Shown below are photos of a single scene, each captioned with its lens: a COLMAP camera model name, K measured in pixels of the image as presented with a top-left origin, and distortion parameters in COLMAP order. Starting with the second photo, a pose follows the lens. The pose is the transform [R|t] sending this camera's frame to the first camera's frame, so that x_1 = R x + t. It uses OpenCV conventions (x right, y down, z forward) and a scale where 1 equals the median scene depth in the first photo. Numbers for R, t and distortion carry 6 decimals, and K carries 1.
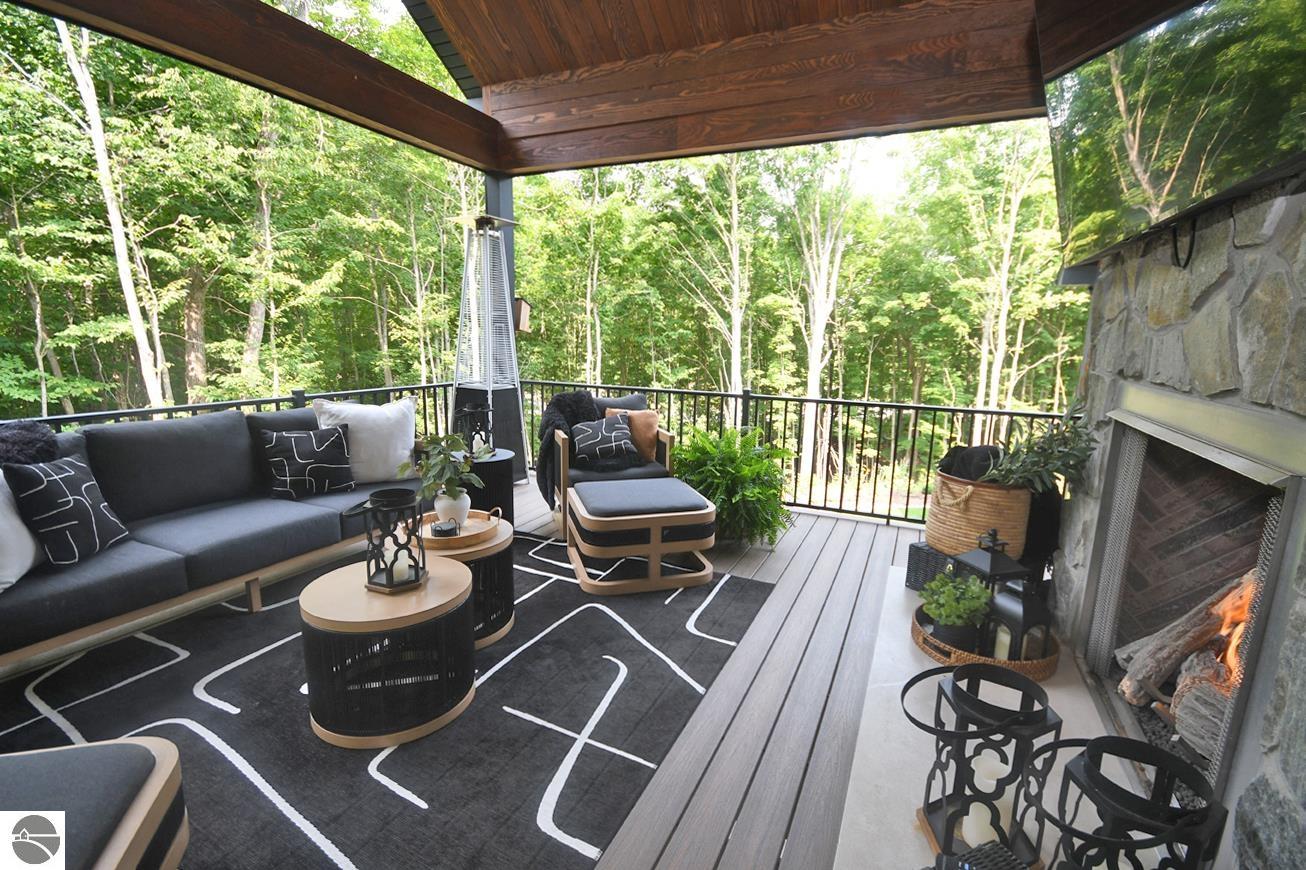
lens RADIAL K [[587.7, 0, 659.2], [0, 587.7, 442.2], [0, 0, 1]] dist [-0.001077, 0.000136]
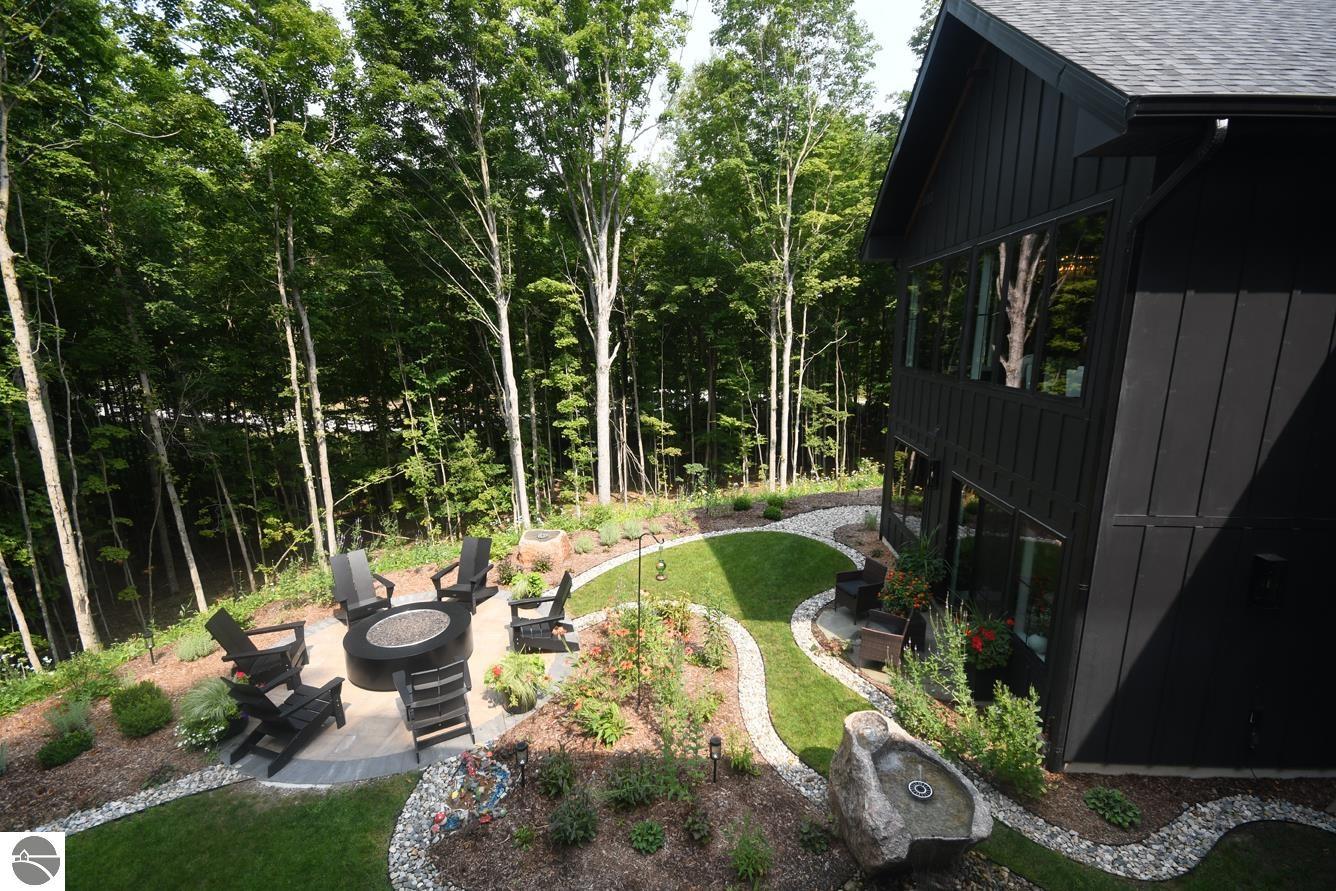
lens RADIAL K [[589.8, 0, 674.1], [0, 589.8, 449.8], [0, 0, 1]] dist [-0.000778, 0.000292]
pose [[0.935306, -0.094899, 0.340876, 0.054245], [0.086305, 0.995452, 0.040325, -0.026029], [-0.343153, -0.008297, 0.939243, 0.145329]]
